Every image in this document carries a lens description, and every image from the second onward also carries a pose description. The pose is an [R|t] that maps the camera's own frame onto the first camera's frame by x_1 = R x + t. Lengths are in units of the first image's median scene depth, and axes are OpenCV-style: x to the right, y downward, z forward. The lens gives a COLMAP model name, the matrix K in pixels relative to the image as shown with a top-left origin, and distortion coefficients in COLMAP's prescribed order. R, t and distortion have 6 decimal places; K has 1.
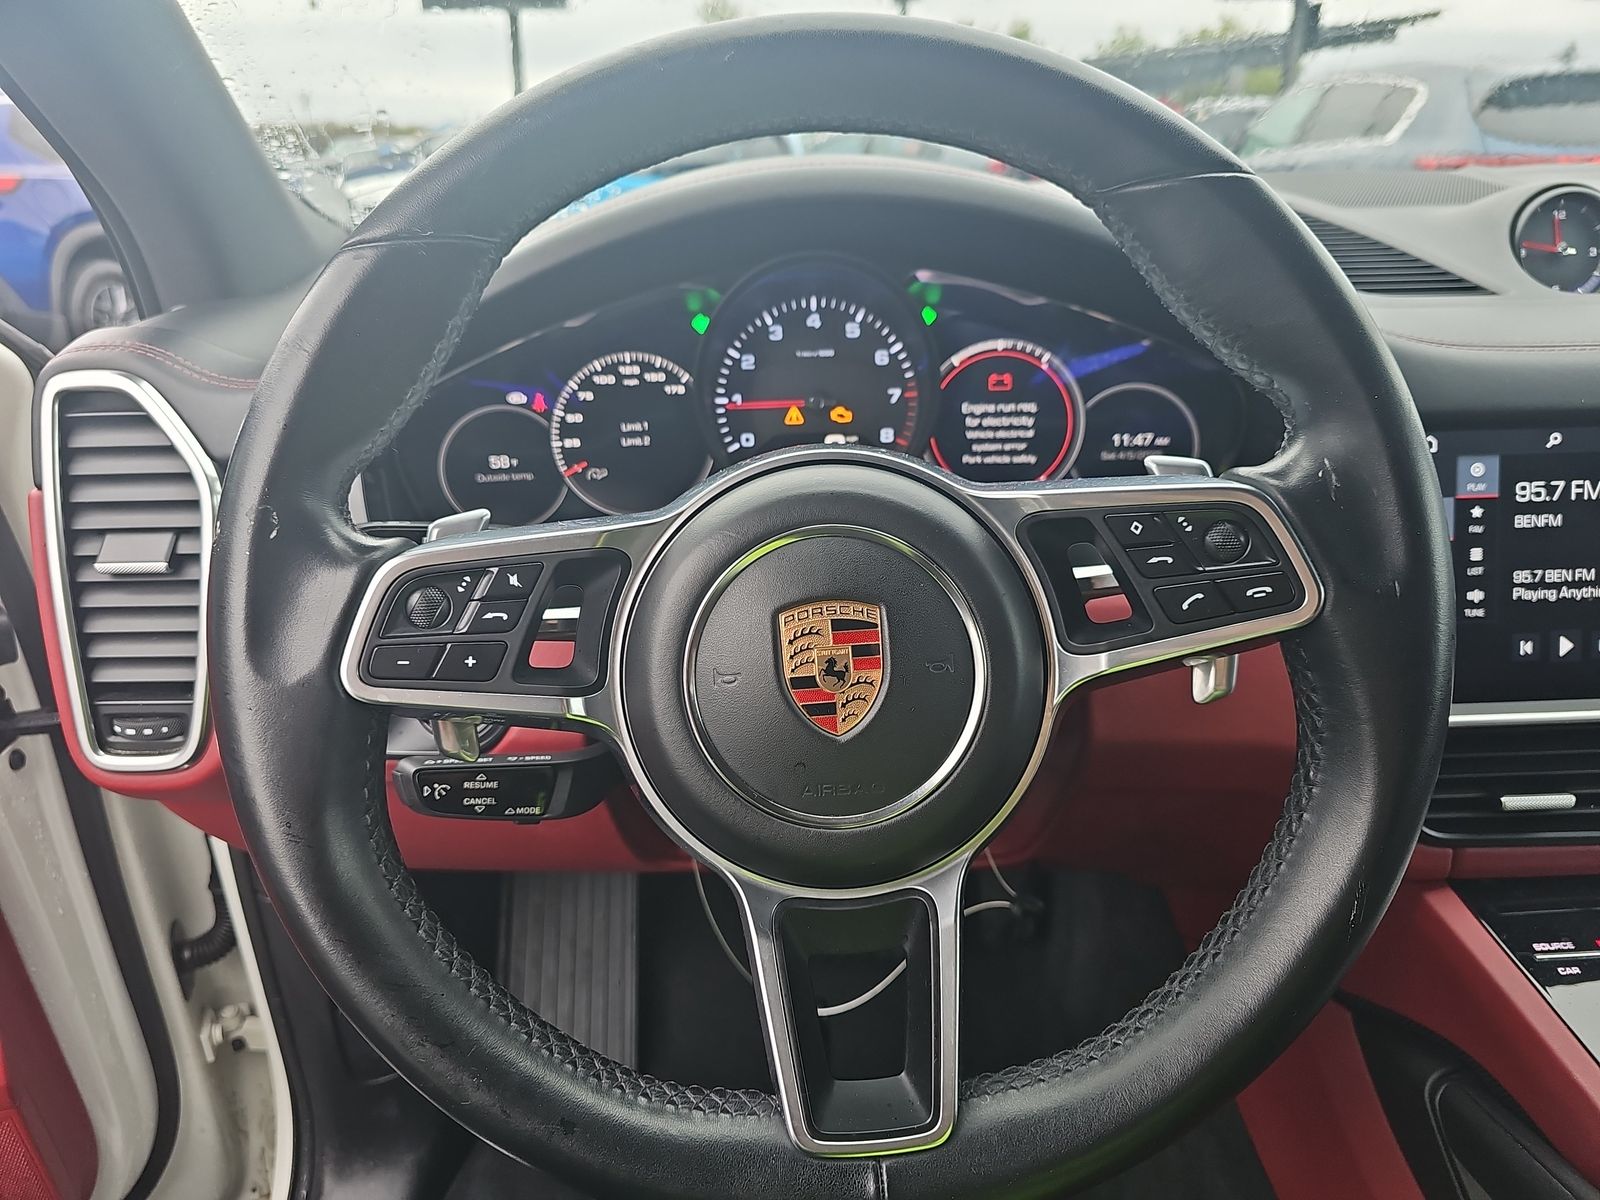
lens RADIAL K [[1100.8, 0, 800.0], [0, 1100.8, 600.0], [0, 0, 1]] dist [0.027759, -0.040542]
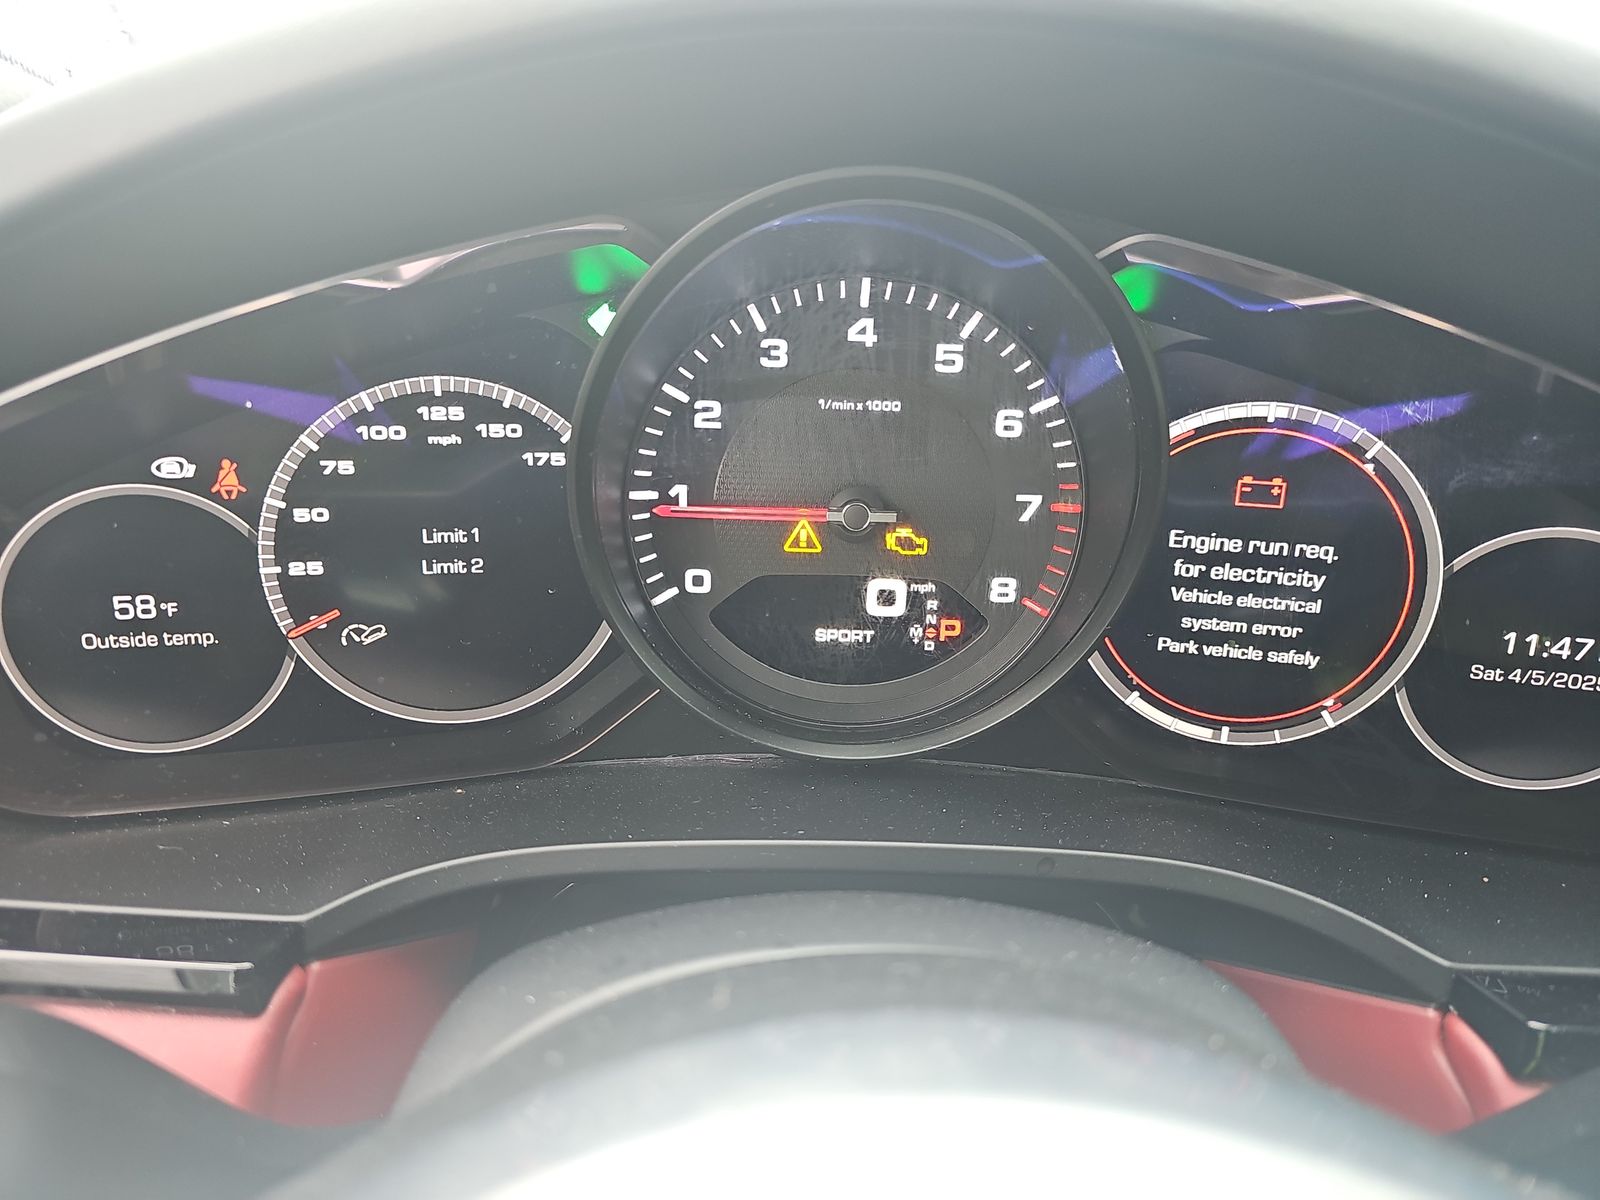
lens RADIAL K [[1167.0, 0, 800.0], [0, 1167.0, 600.0], [0, 0, 1]] dist [-0.004942, 0.001349]
pose [[0.997846, 0.064259, 0.013177, -0.011535], [-0.065039, 0.995326, 0.071386, -0.177975], [-0.008528, -0.072089, 0.997362, 0.528295]]
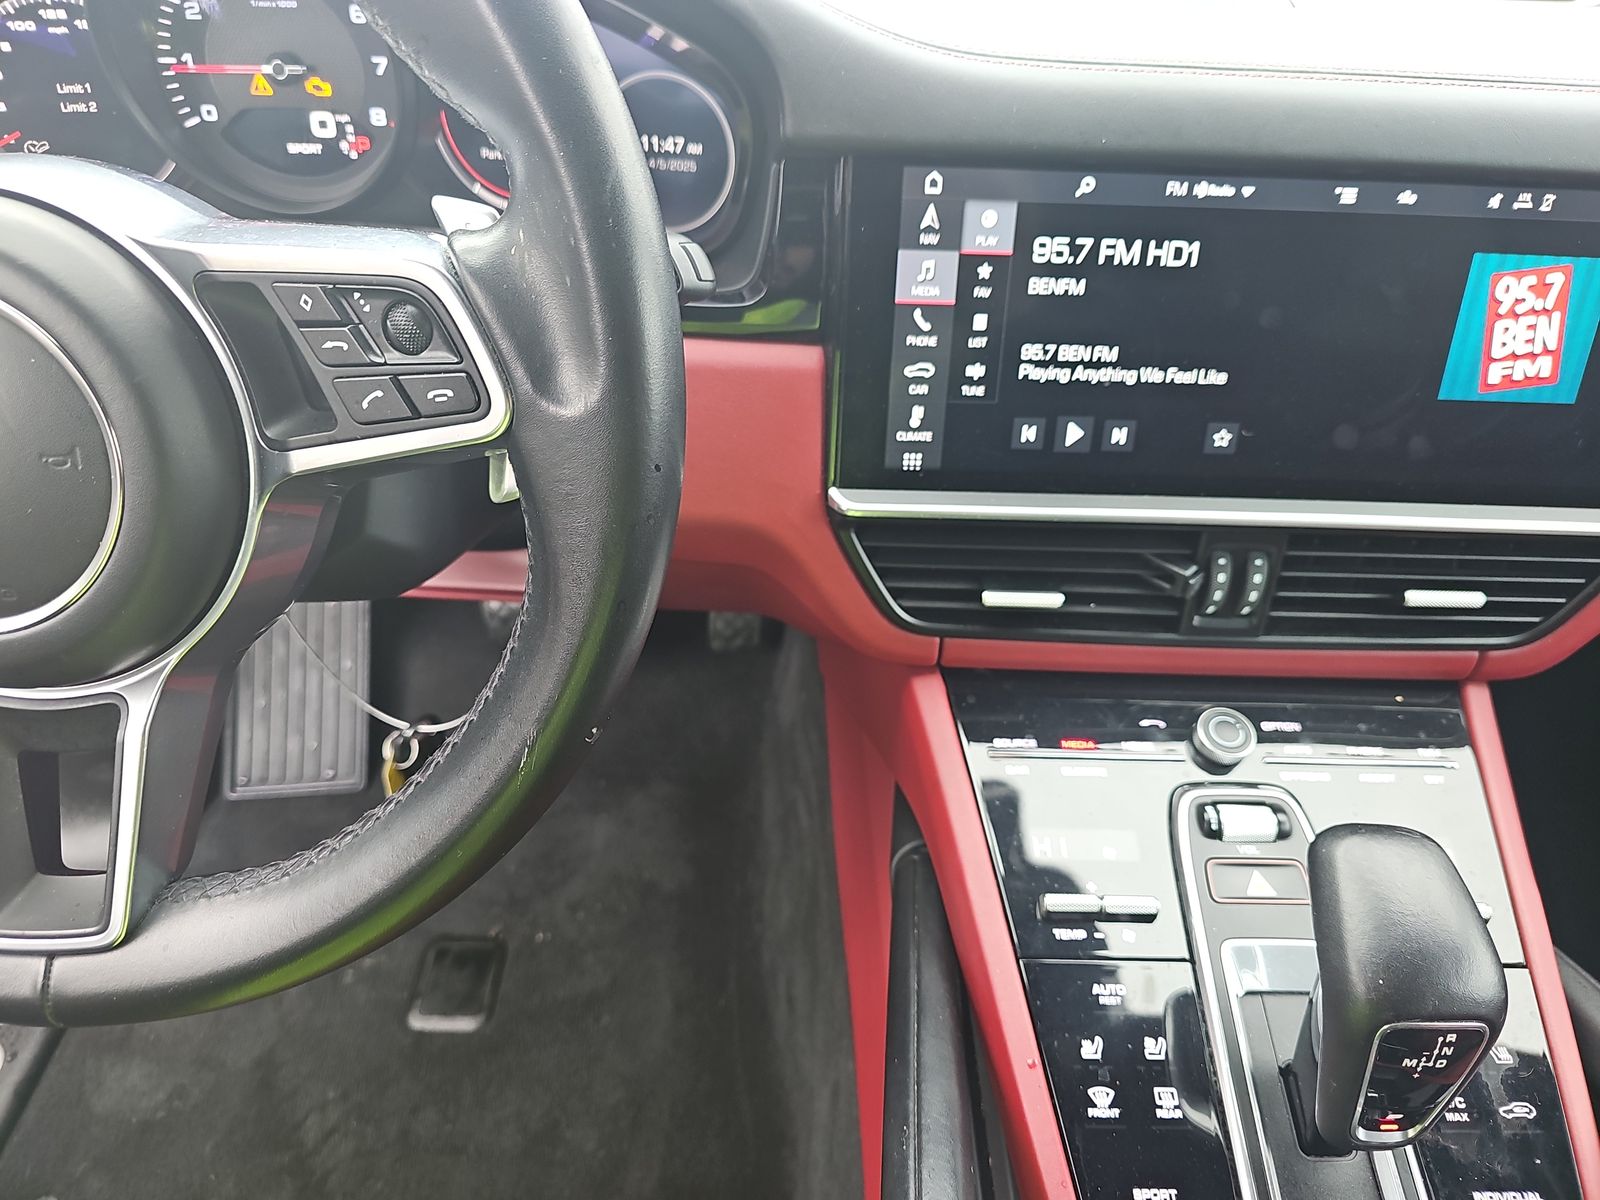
lens RADIAL K [[1100.8, 0, 800.0], [0, 1100.8, 600.0], [0, 0, 1]] dist [0.027759, -0.040542]
pose [[0.998203, 0.059008, 0.010466, 0.416421], [-0.059377, 0.950151, 0.306084, -0.079355], [0.008117, -0.306155, 0.951947, 0.101059]]
